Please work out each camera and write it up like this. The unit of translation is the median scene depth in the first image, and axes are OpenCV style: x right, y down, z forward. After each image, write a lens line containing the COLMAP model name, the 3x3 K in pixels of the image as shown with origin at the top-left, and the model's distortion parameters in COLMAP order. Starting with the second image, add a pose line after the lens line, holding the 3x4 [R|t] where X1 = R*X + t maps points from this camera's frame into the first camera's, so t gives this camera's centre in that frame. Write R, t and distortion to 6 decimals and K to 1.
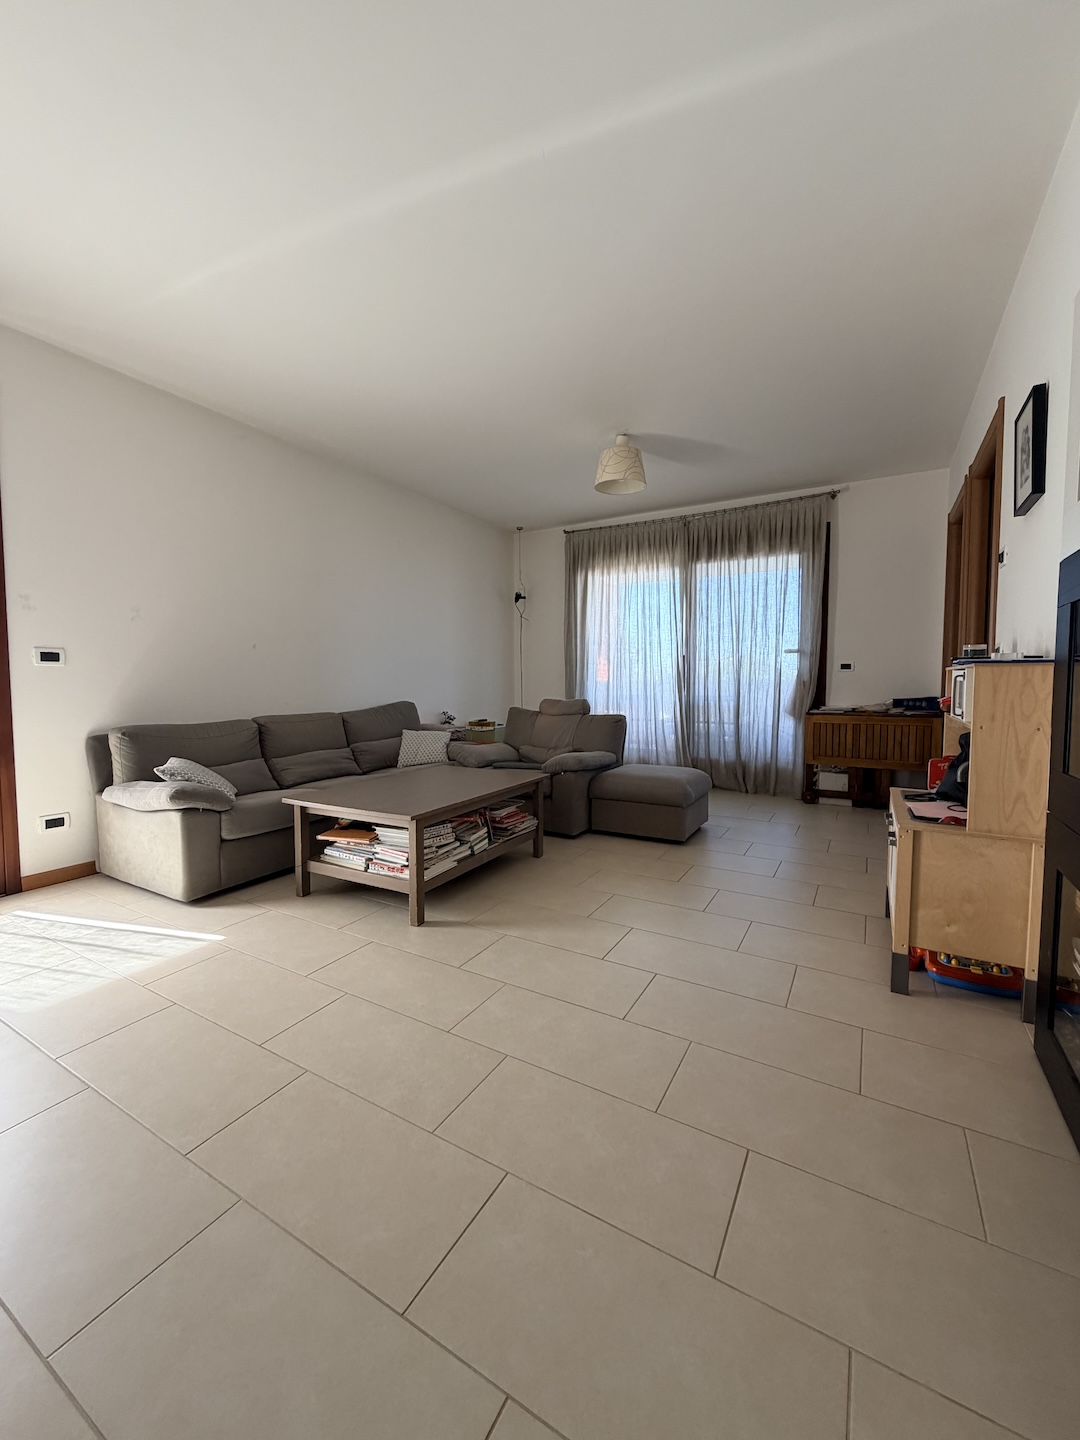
lens RADIAL K [[574.2, 0, 541.8], [0, 574.2, 714.3], [0, 0, 1]] dist [0.001238, -0.000310]
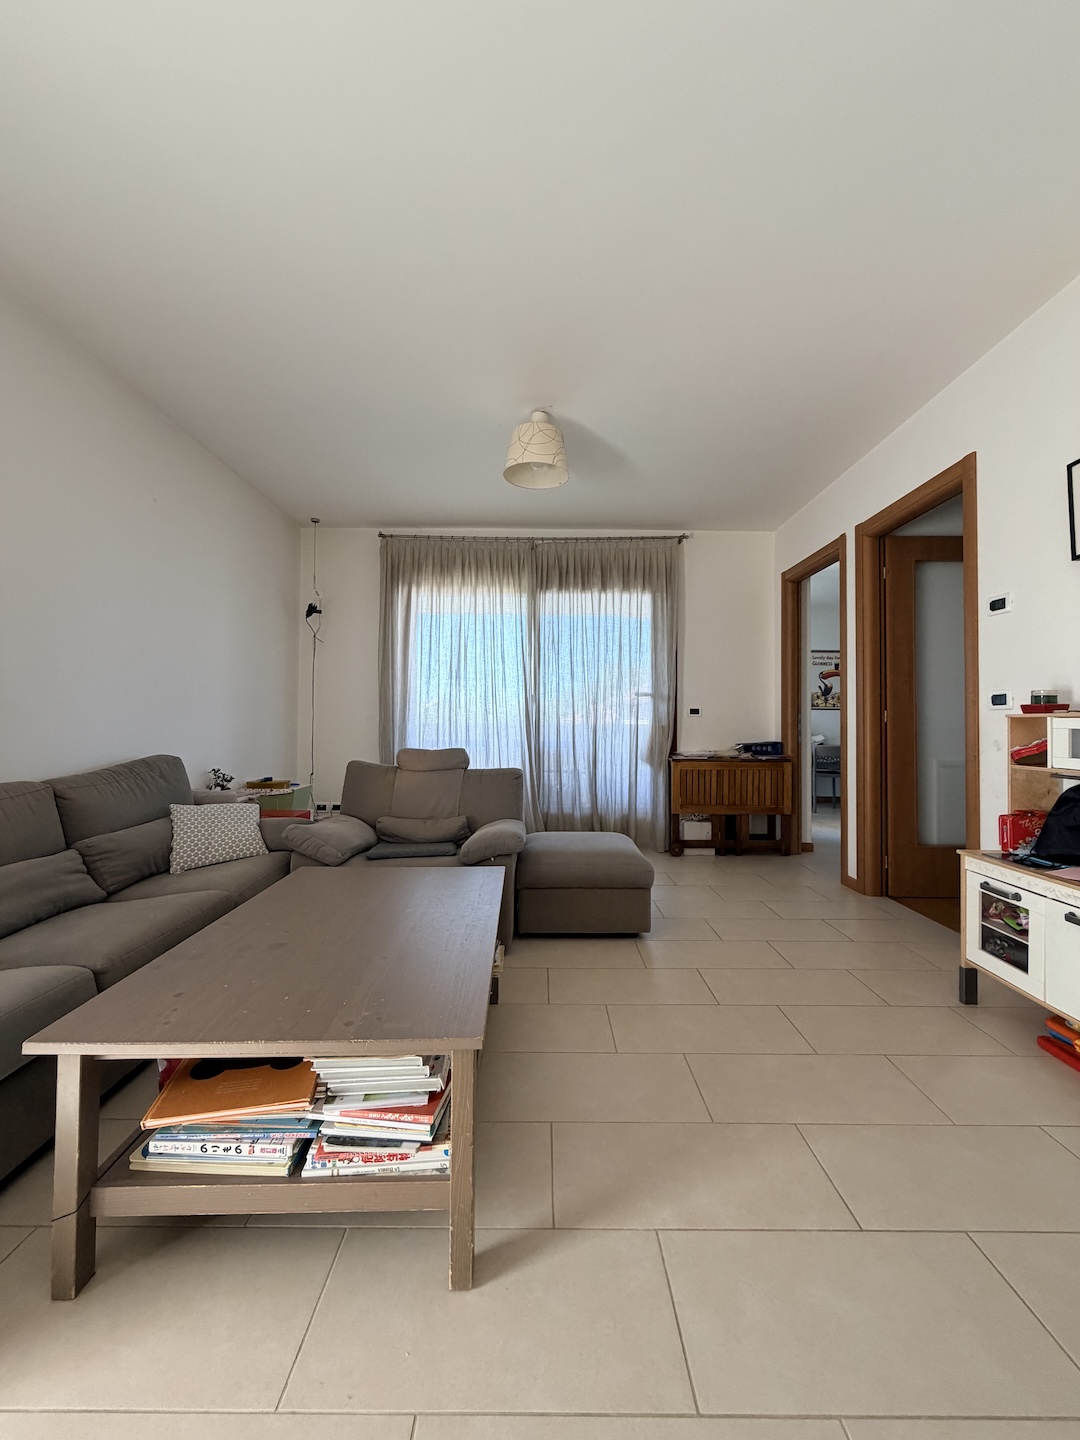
lens RADIAL K [[574.2, 0, 541.8], [0, 574.2, 714.3], [0, 0, 1]] dist [0.001238, -0.000310]
pose [[0.867771, 0.016205, 0.496700, -0.189425], [0.020177, 0.997495, -0.067794, -0.016402], [-0.496554, 0.068851, 0.865271, 0.273548]]
